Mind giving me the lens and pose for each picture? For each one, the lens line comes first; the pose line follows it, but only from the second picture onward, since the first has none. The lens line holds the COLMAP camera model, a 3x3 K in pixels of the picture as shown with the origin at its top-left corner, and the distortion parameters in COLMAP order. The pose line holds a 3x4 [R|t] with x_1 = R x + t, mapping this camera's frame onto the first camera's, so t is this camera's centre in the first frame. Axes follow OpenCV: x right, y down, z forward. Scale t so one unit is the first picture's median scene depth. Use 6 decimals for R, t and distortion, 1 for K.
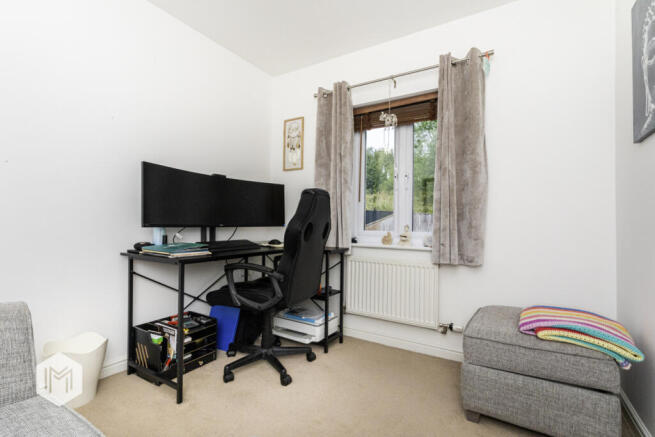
lens RADIAL K [[318.1, 0, 326.2], [0, 318.1, 232.5], [0, 0, 1]] dist [0.000153, 0.000073]
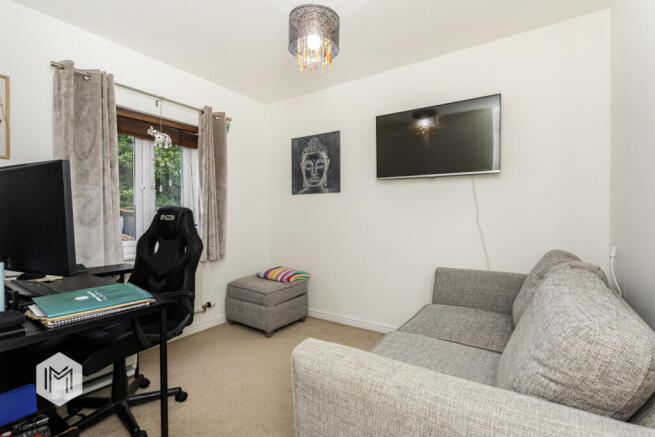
lens RADIAL K [[311.1, 0, 327.5], [0, 311.1, 218.5], [0, 0, 1]] dist [0.001423, 0.000322]
pose [[0.052274, -0.017664, 0.998477, -0.900952], [0.037061, 0.999189, 0.015736, -0.071965], [-0.997945, 0.036182, 0.052886, 0.411836]]
